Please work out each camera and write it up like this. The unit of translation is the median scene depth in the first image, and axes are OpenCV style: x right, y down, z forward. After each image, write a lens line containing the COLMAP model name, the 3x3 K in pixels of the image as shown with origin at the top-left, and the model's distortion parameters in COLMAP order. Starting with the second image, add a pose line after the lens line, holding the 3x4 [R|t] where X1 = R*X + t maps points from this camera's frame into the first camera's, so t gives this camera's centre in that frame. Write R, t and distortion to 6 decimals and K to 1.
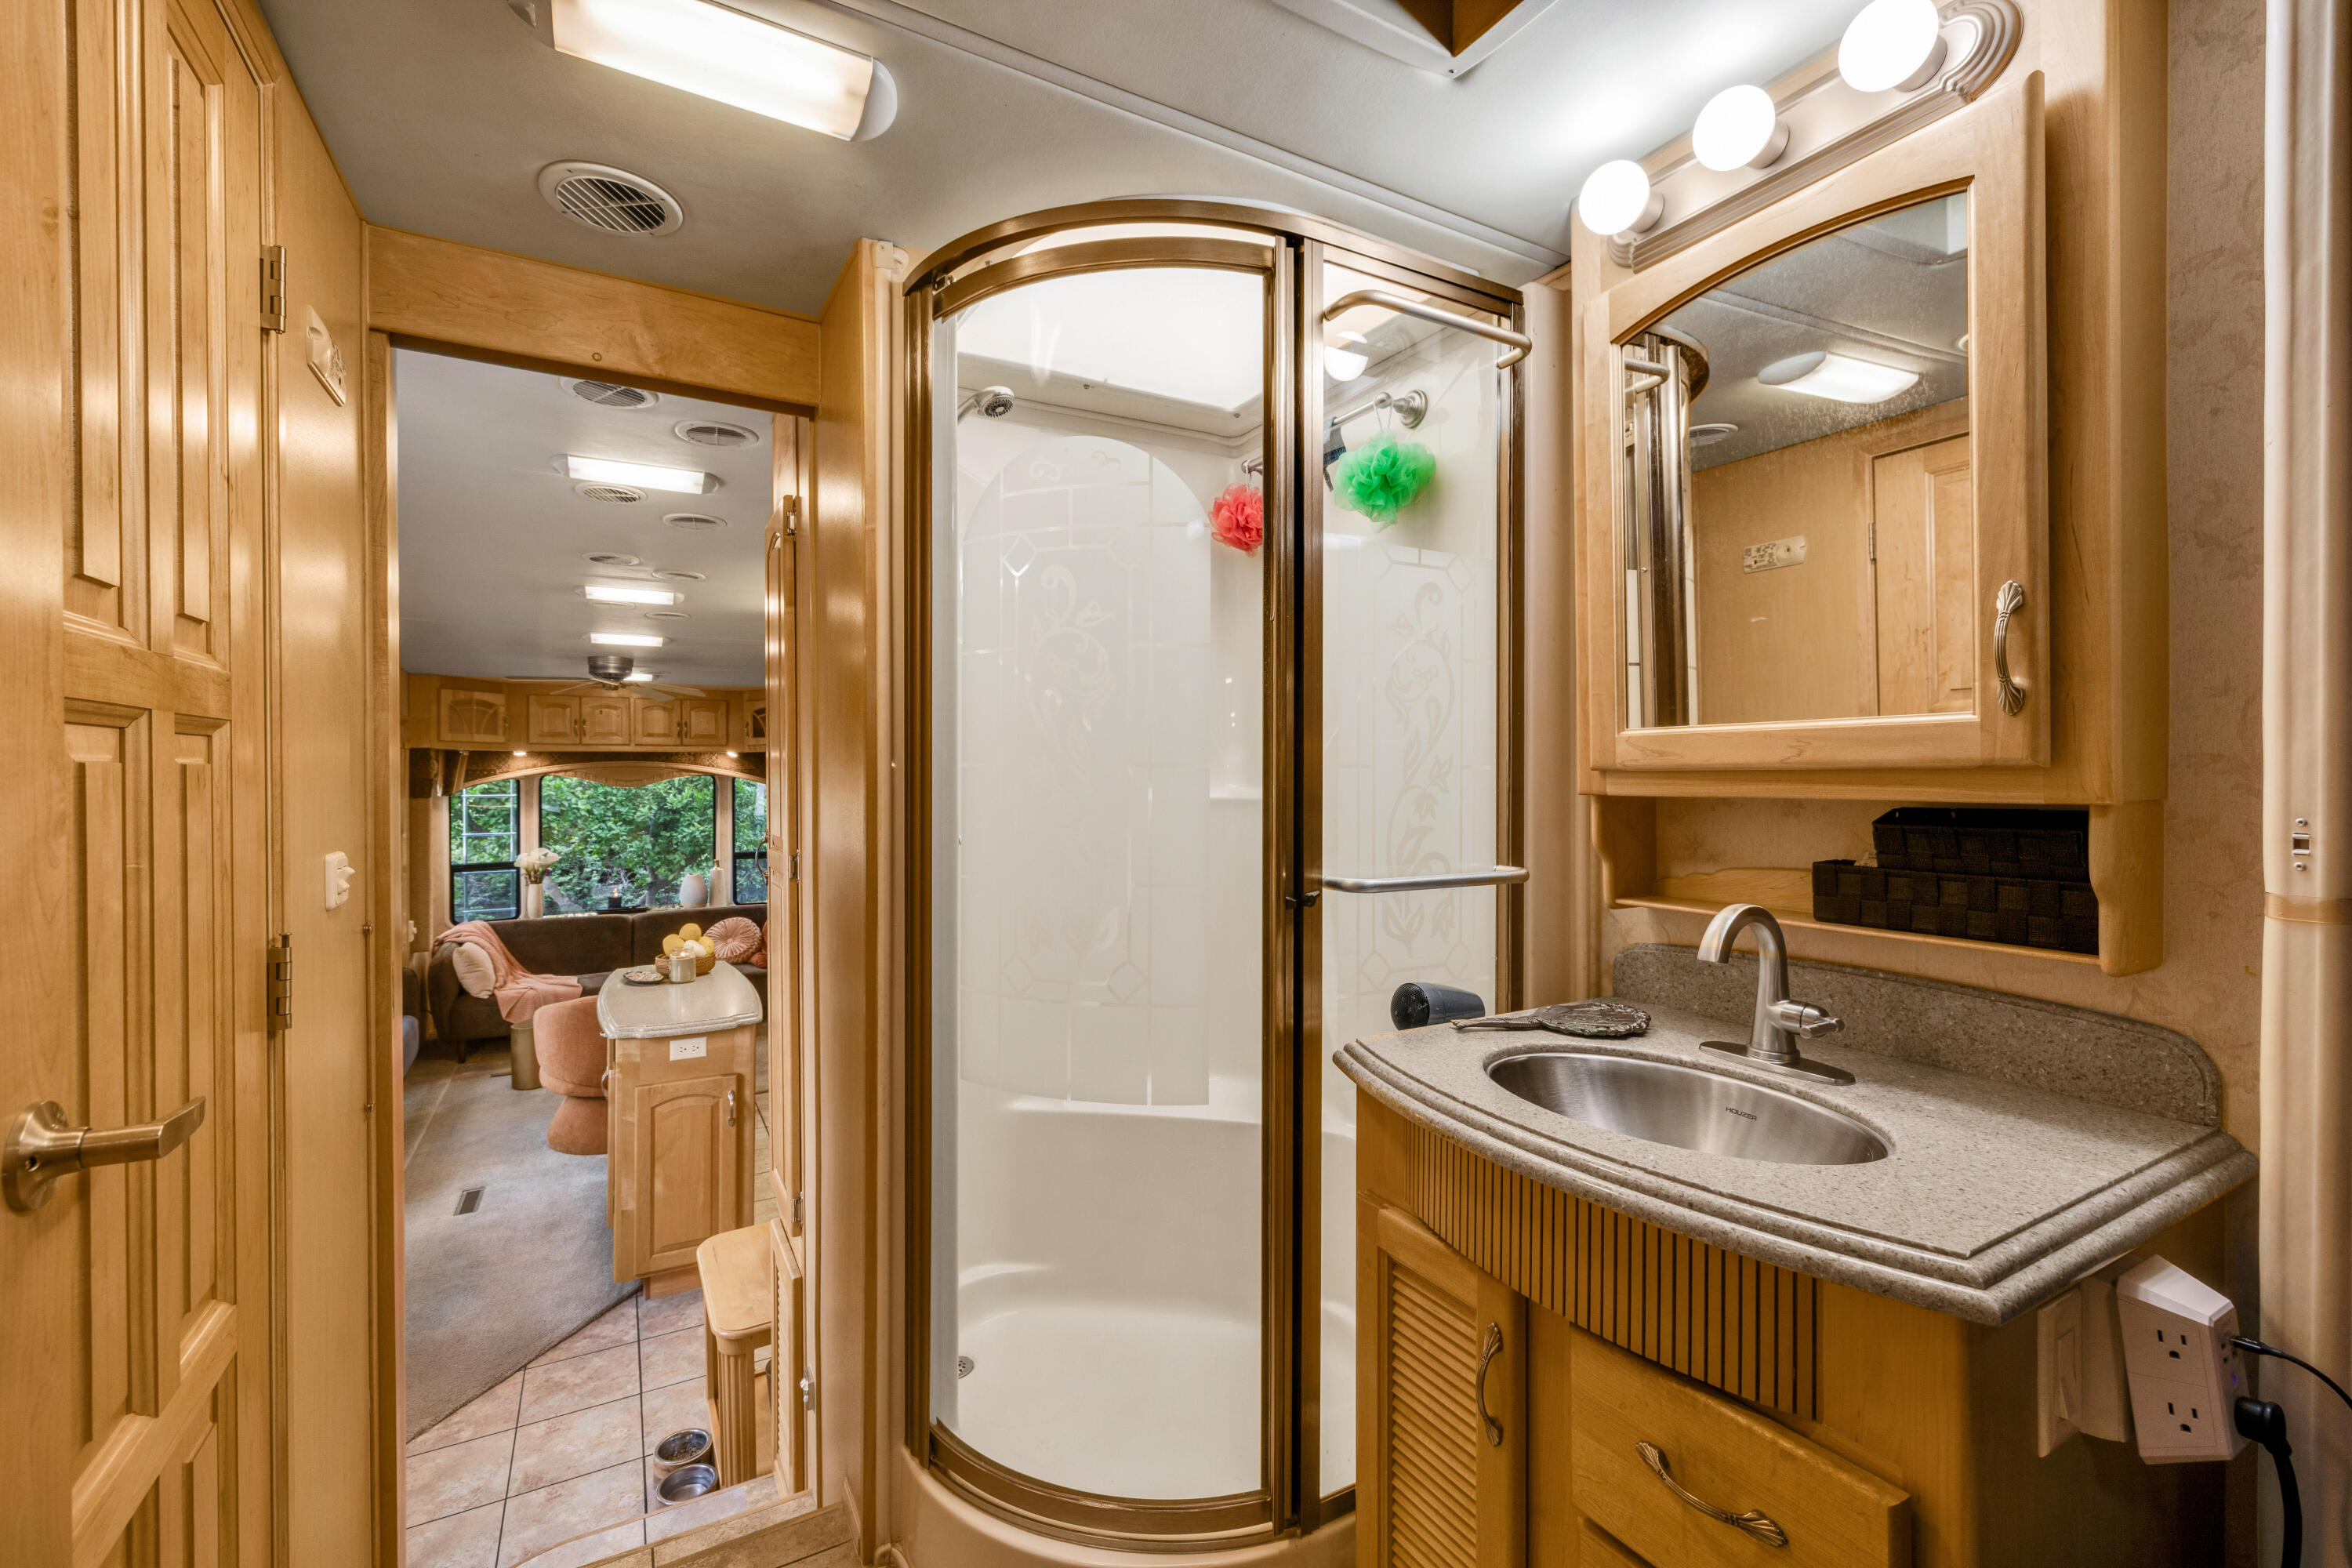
lens RADIAL K [[985.7, 0, 1169.0], [0, 985.7, 776.4], [0, 0, 1]] dist [0.001246, -0.000342]
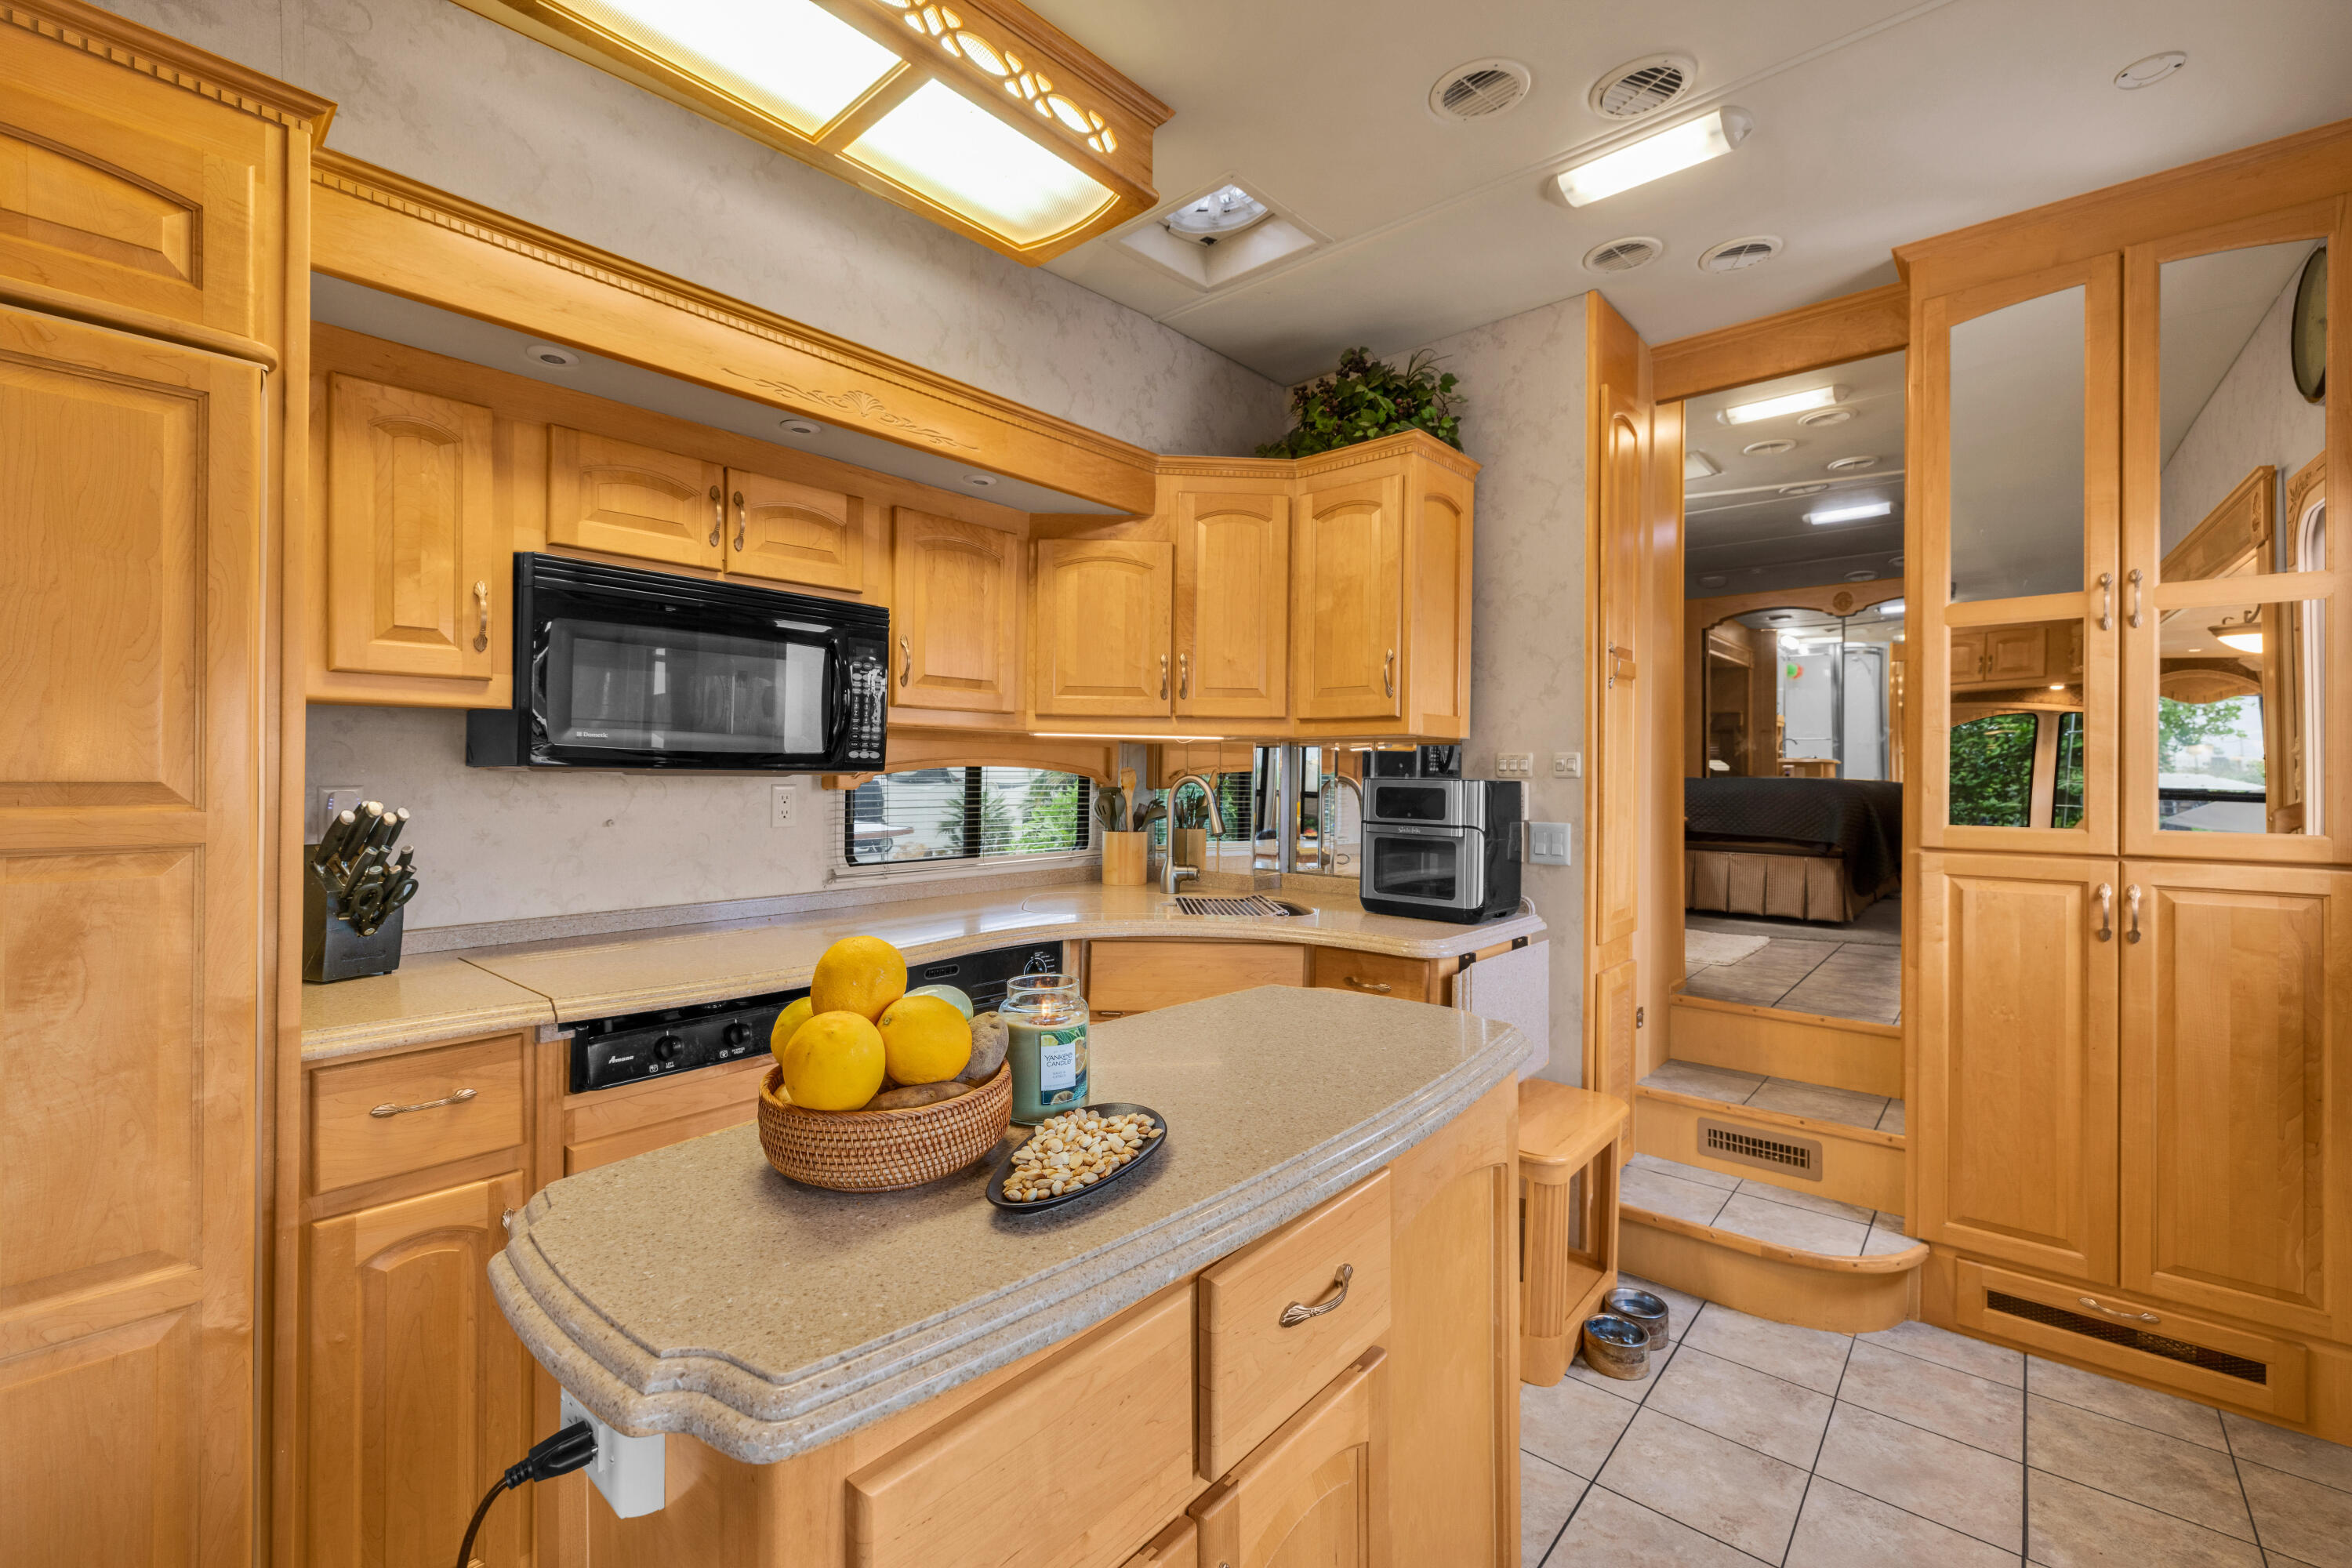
lens RADIAL K [[985.7, 0, 1170.2], [0, 985.7, 773.0], [0, 0, 1]] dist [0.001246, -0.000342]
pose [[-0.335151, 0.001850, 0.942163, -0.458731], [0.004322, 0.999991, -0.000427, 0.072430], [-0.942154, 0.003929, -0.335156, 0.644182]]
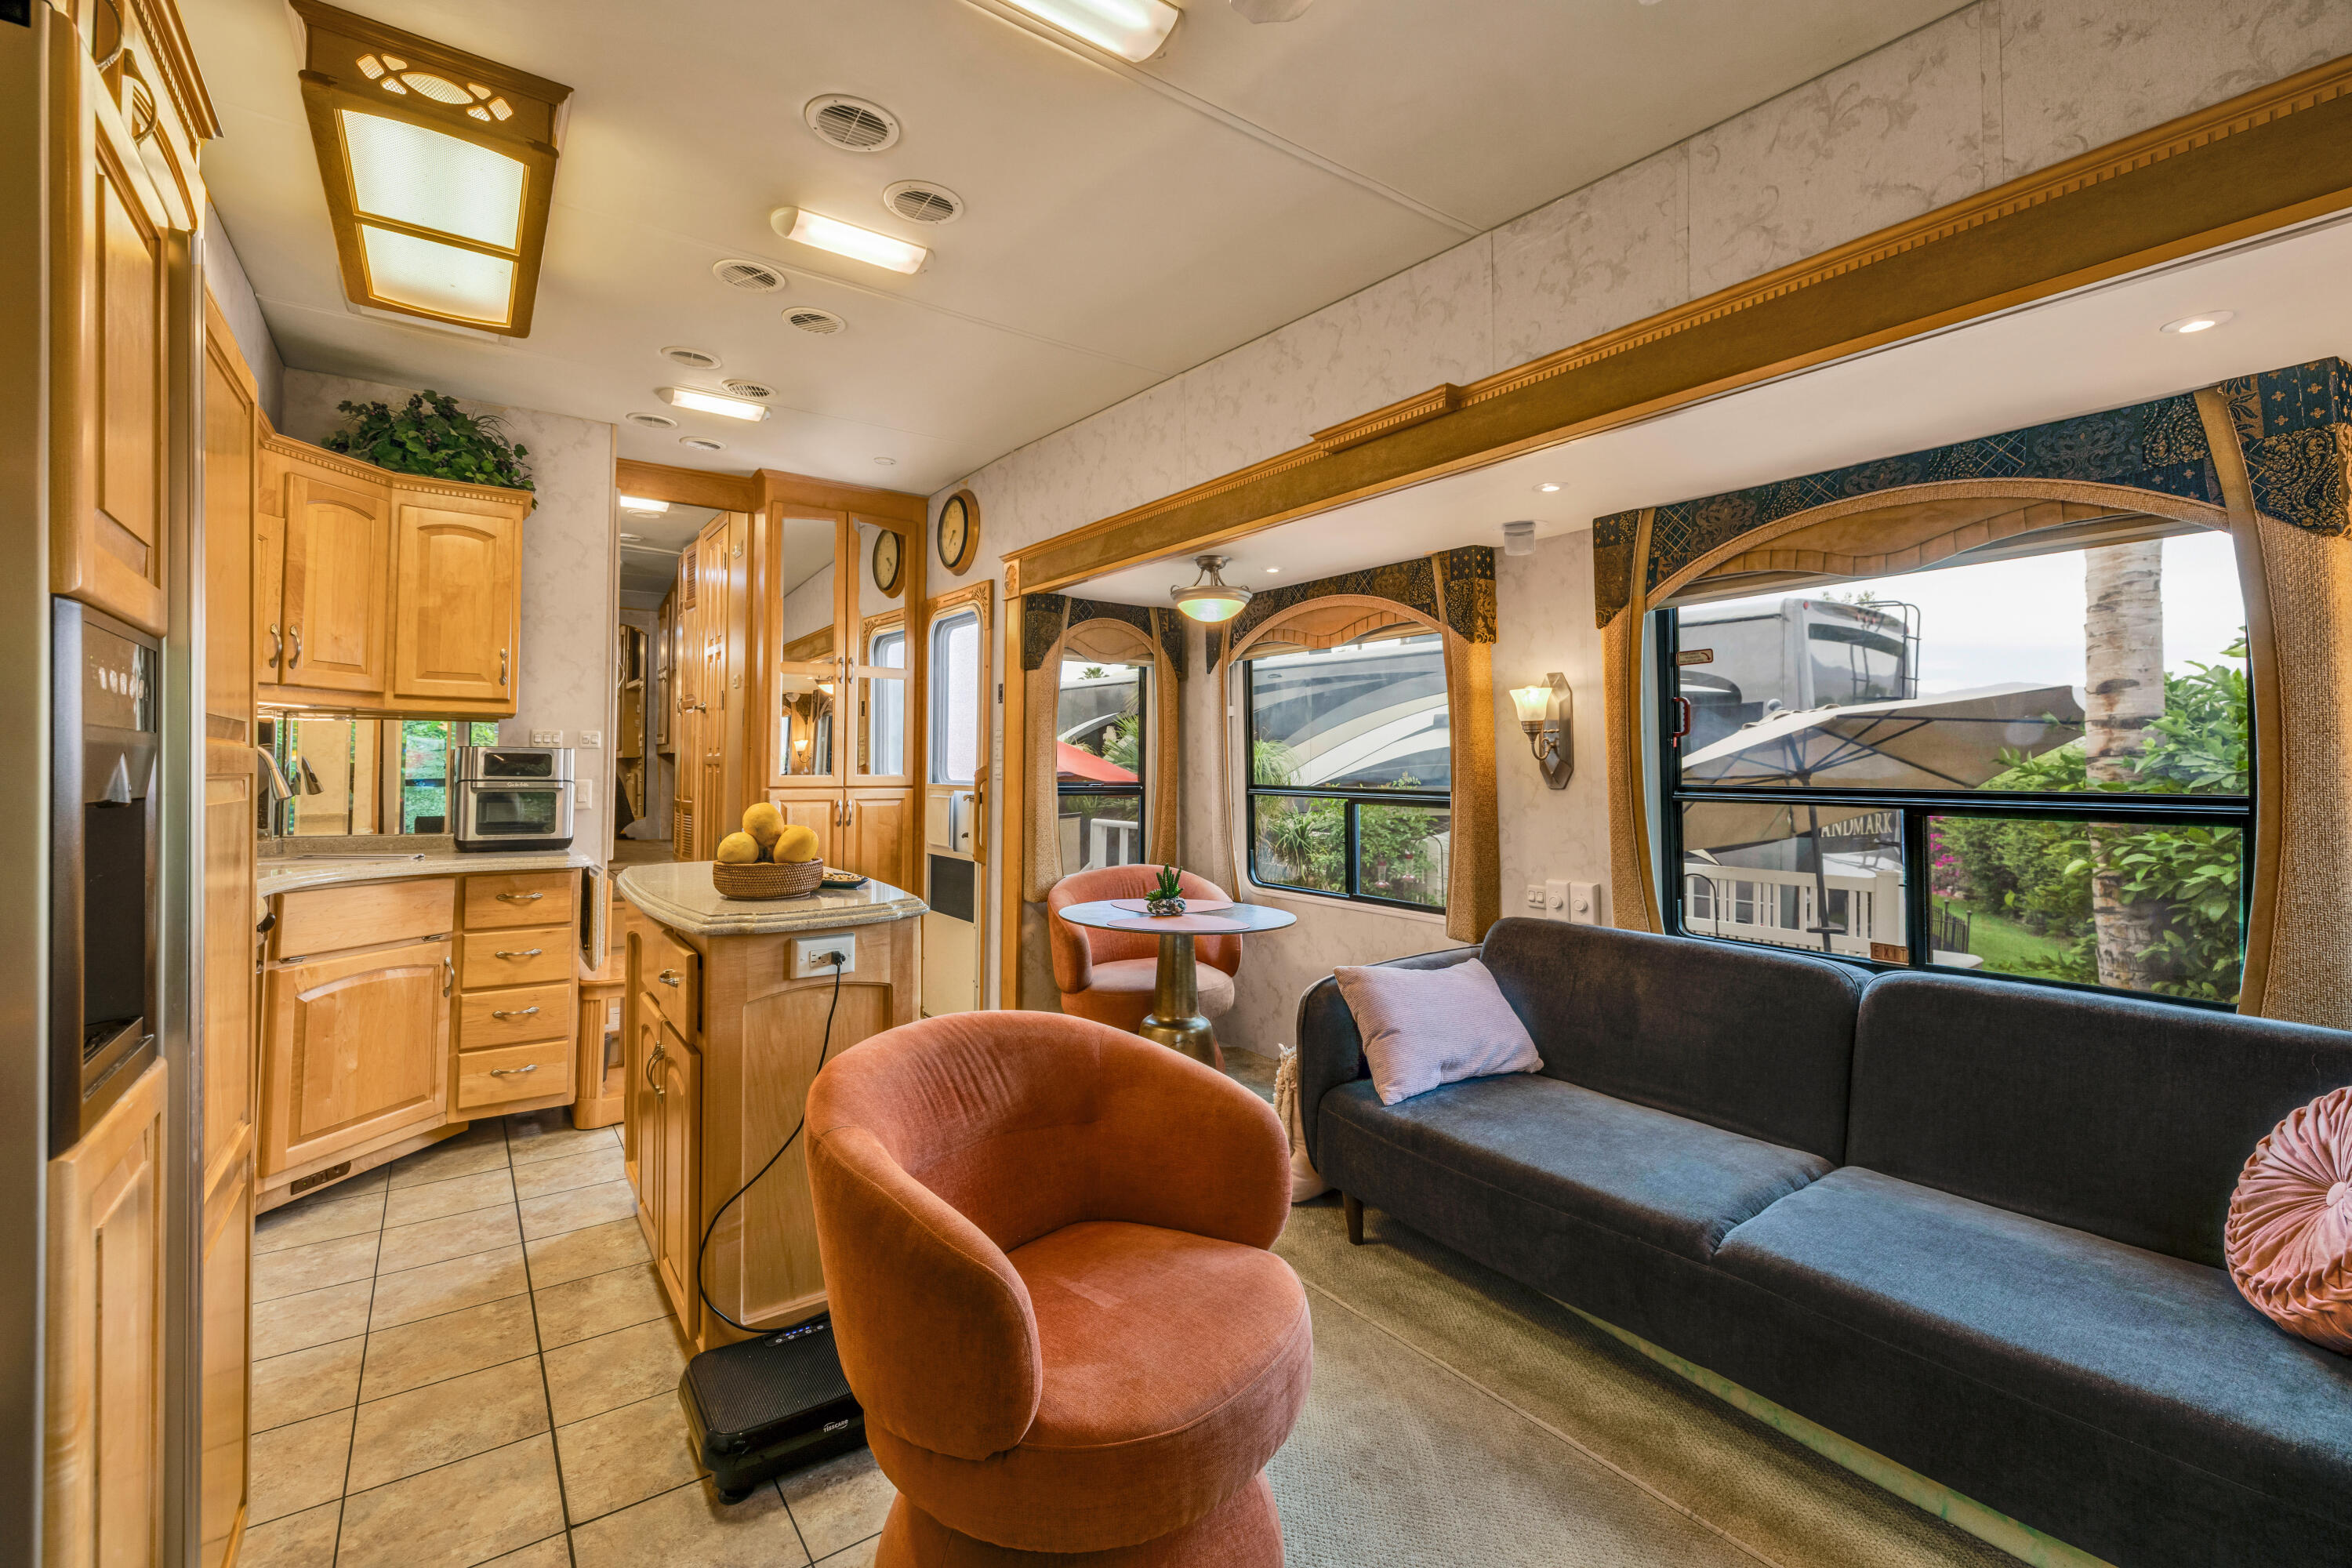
lens RADIAL K [[985.7, 0, 1170.9], [0, 985.7, 753.3], [0, 0, 1]] dist [0.001246, -0.000342]
pose [[-0.993440, -0.003447, -0.114299, -0.409116], [-0.002912, 0.999984, -0.004850, 0.080027], [0.114314, -0.004485, -0.993435, 0.984459]]
